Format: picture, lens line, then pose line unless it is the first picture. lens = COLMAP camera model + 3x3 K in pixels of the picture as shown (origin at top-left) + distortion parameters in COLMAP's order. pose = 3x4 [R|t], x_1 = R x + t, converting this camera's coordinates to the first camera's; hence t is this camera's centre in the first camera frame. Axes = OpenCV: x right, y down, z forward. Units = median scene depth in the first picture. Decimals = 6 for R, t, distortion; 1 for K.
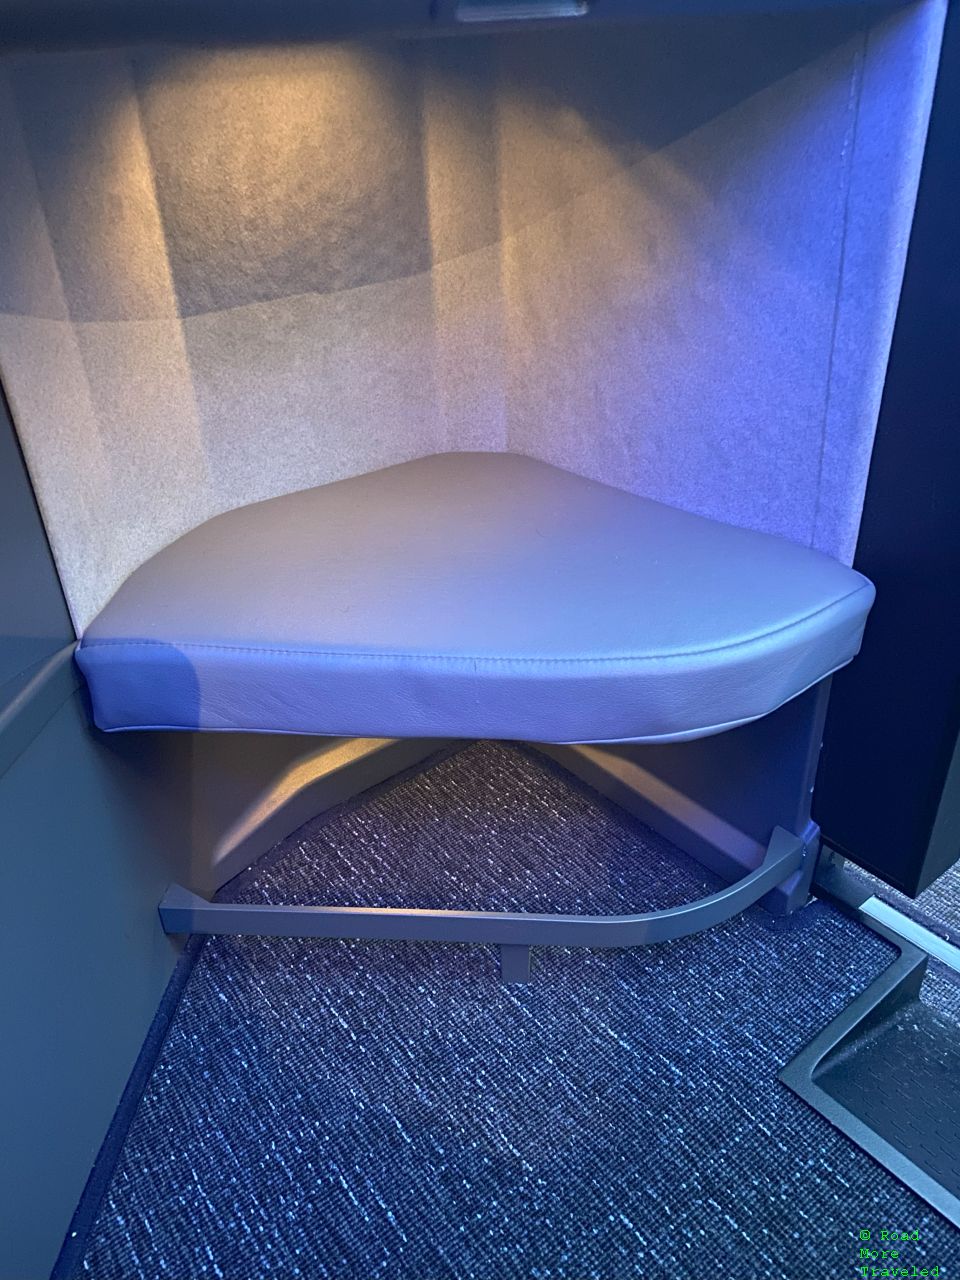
lens RADIAL K [[947.7, 0, 480.0], [0, 947.7, 640.0], [0, 0, 1]] dist [0.004756, -0.008369]
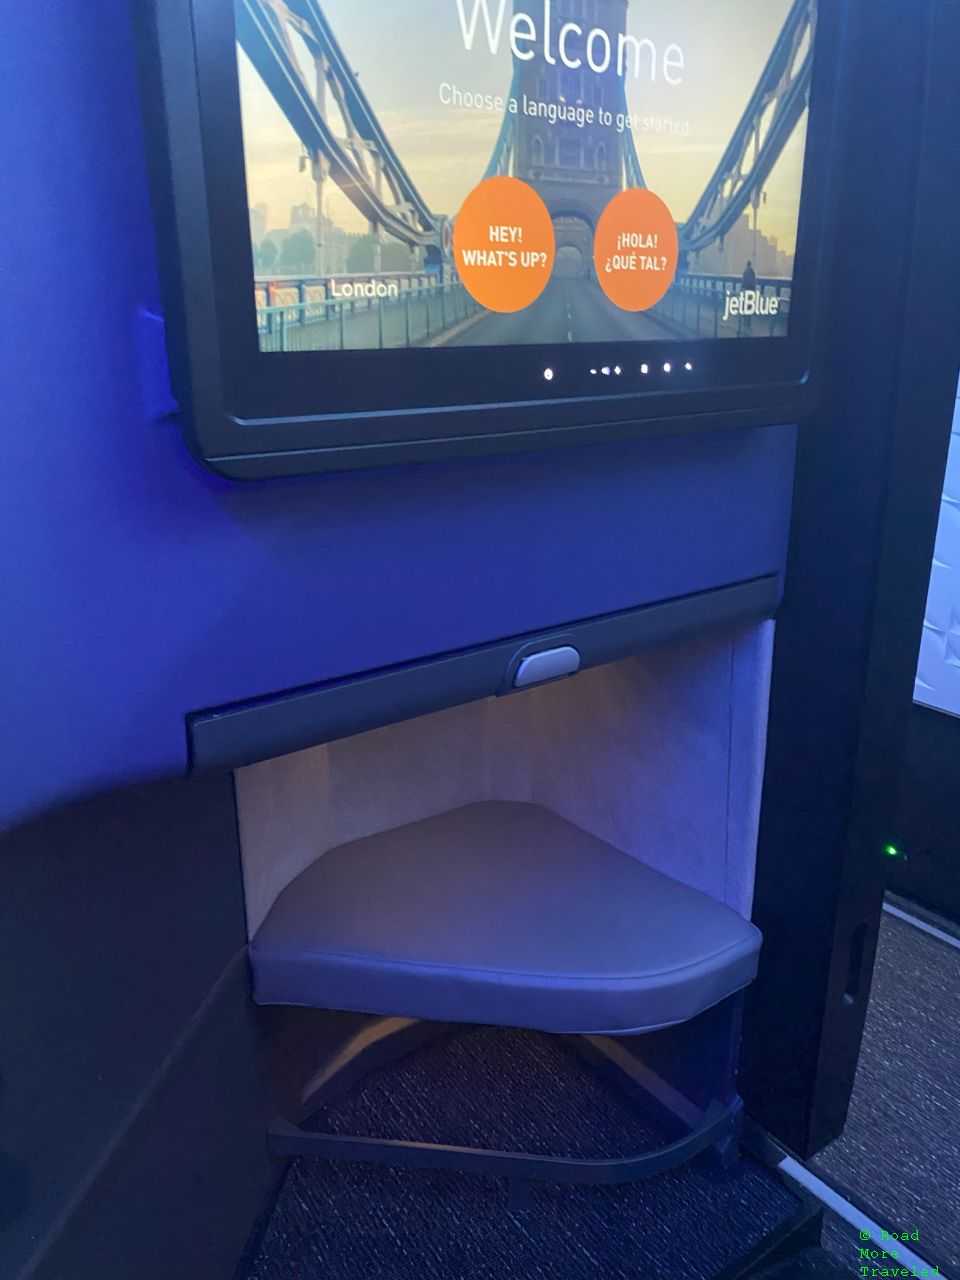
lens RADIAL K [[1022.7, 0, 480.0], [0, 1022.7, 640.0], [0, 0, 1]] dist [-0.050005, 0.085239]
pose [[0.998142, 0.045108, -0.040973, 0.005574], [-0.052953, 0.974770, -0.216842, -0.120626], [0.030158, 0.218608, 0.975347, -0.622464]]
